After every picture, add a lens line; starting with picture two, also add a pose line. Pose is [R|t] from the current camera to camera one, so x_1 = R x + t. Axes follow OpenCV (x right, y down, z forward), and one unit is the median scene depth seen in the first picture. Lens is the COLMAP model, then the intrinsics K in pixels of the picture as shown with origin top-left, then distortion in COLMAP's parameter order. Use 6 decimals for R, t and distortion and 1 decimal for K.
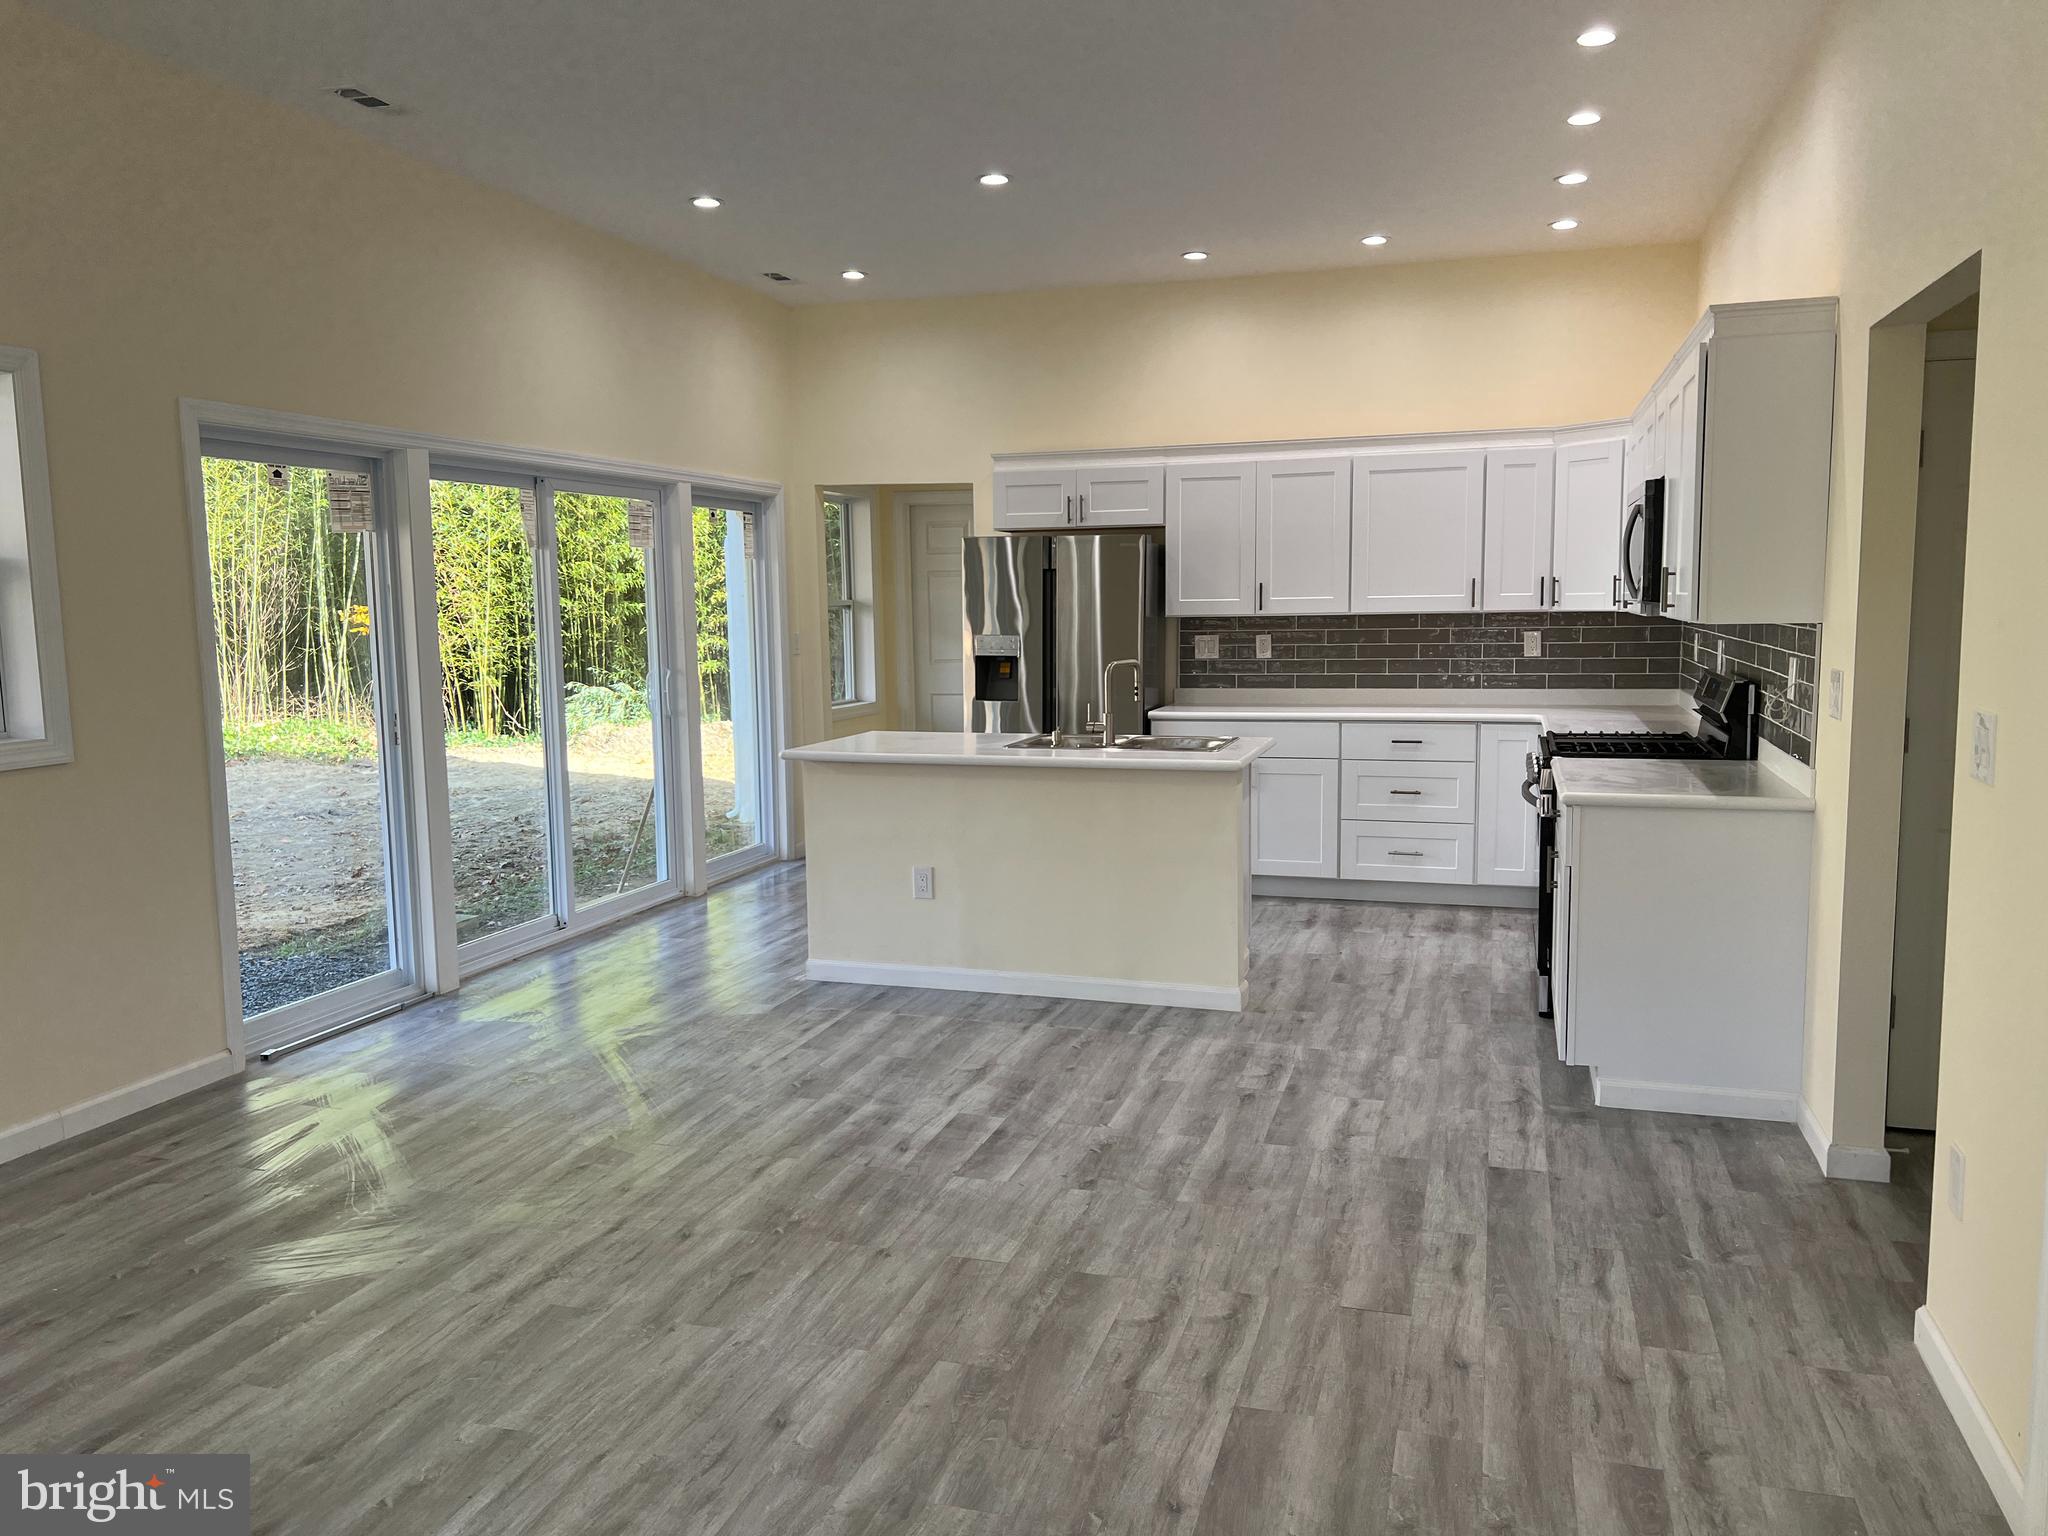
lens RADIAL K [[1531.1, 0, 1007.0], [0, 1531.1, 760.1], [0, 0, 1]] dist [0.062420, -0.056635]
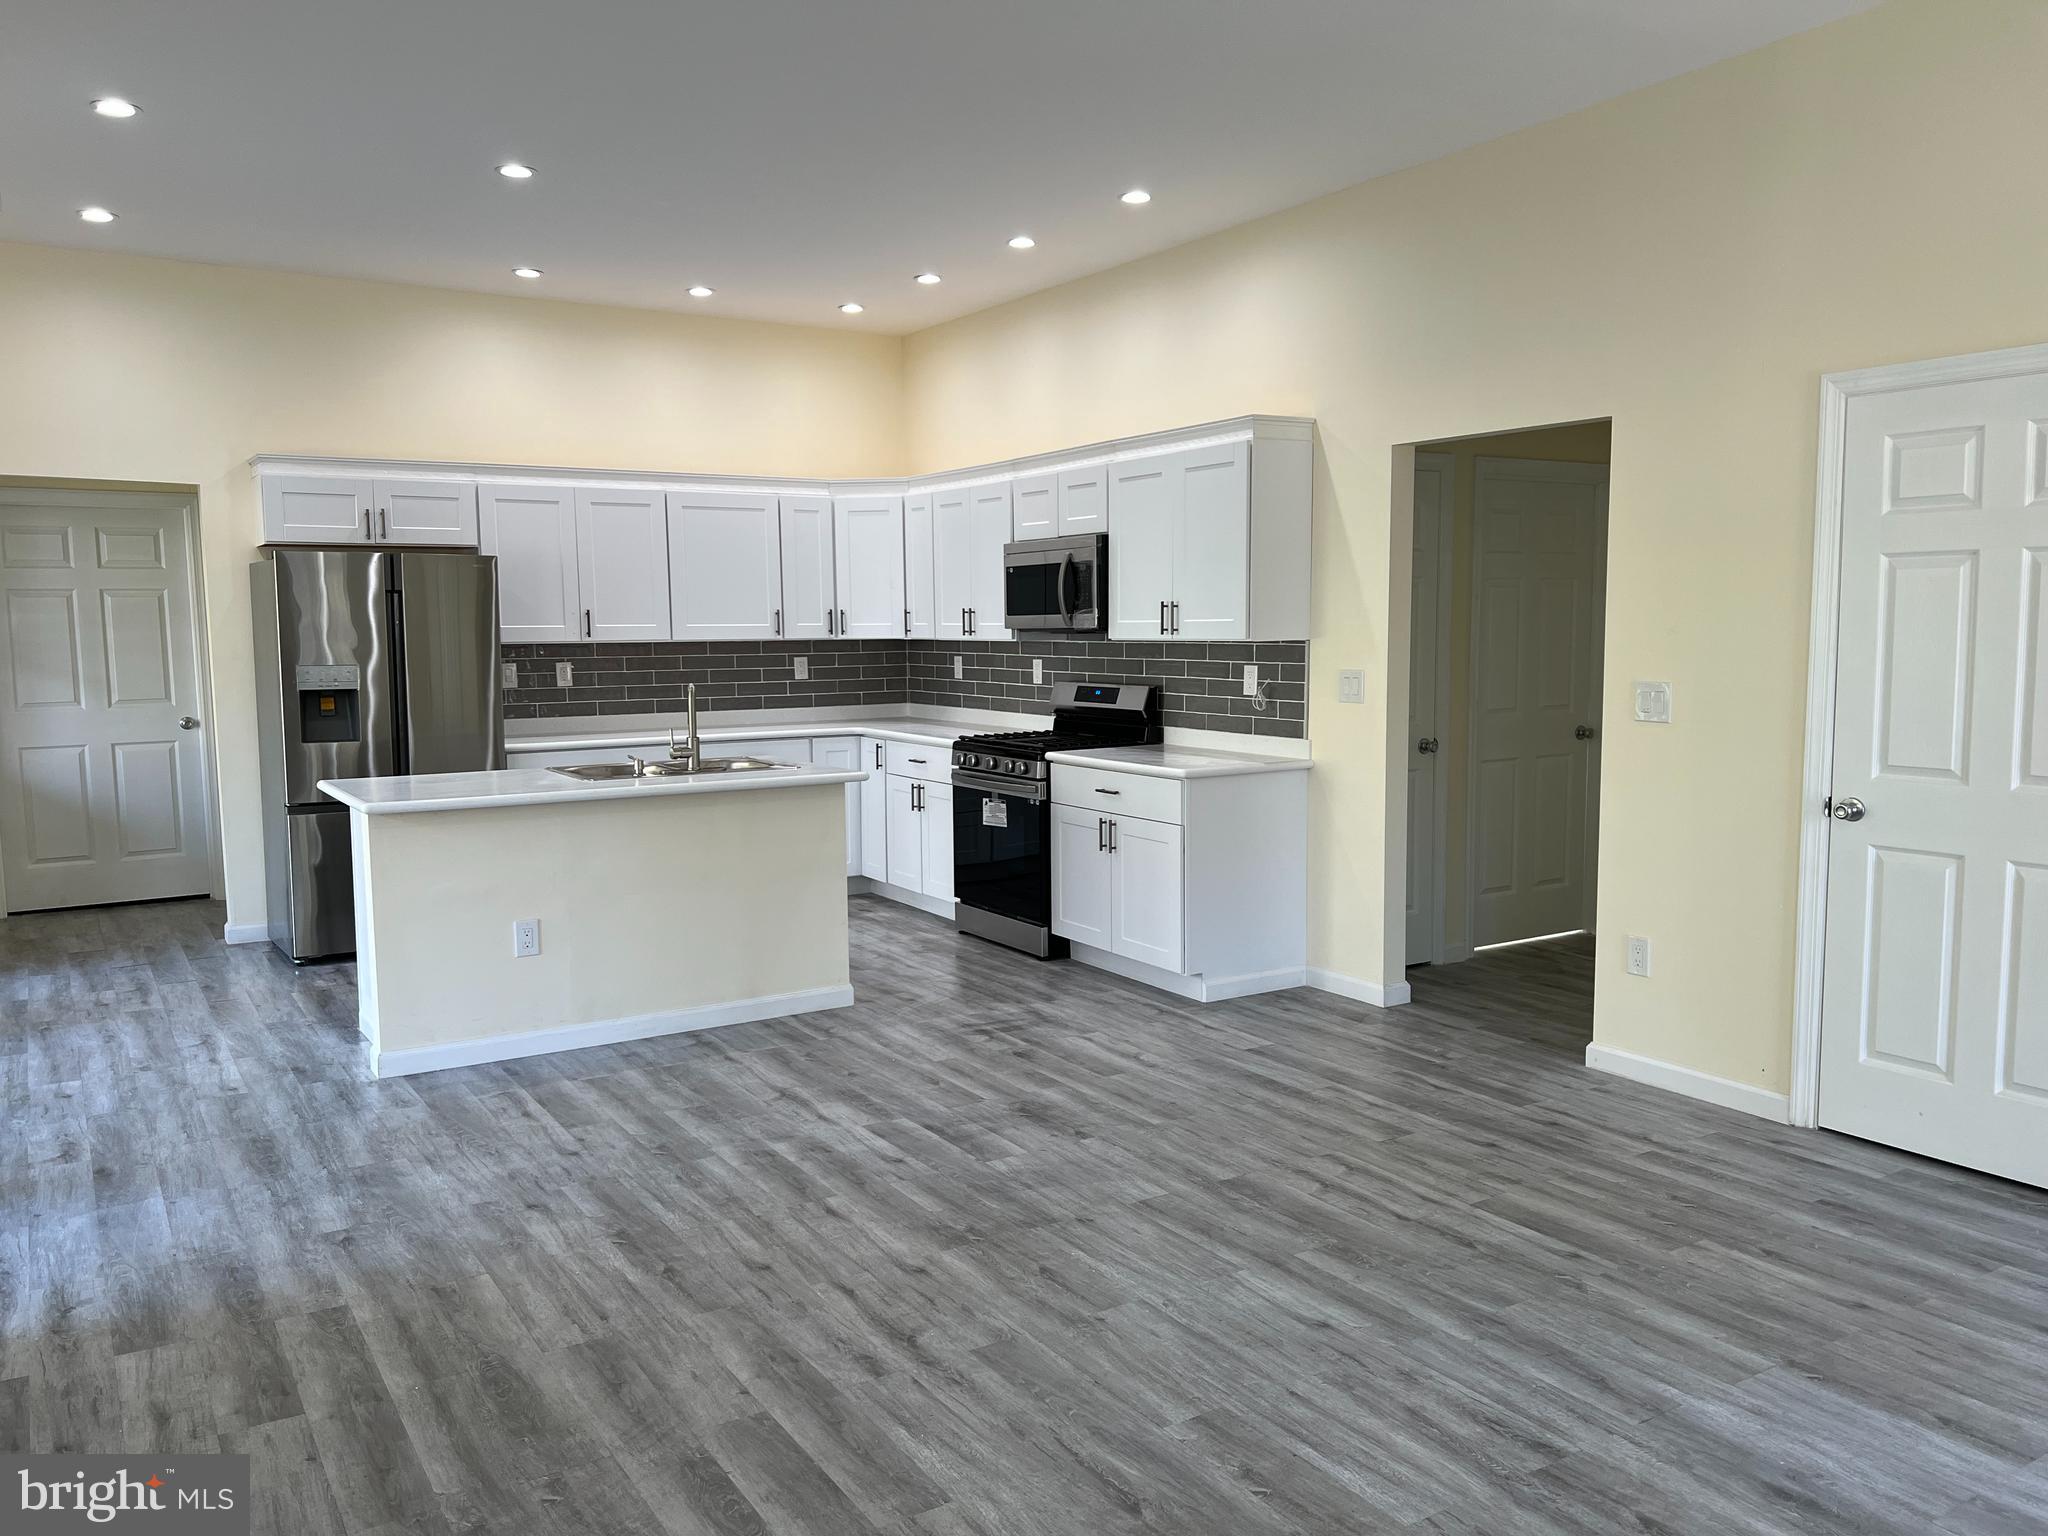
lens RADIAL K [[1531.1, 0, 1015.7], [0, 1531.1, 762.4], [0, 0, 1]] dist [0.062420, -0.056635]
pose [[0.653703, -0.064725, 0.753978, -0.685518], [0.083581, 0.996415, 0.013071, -0.012417], [-0.752121, 0.054474, 0.656769, 0.239350]]
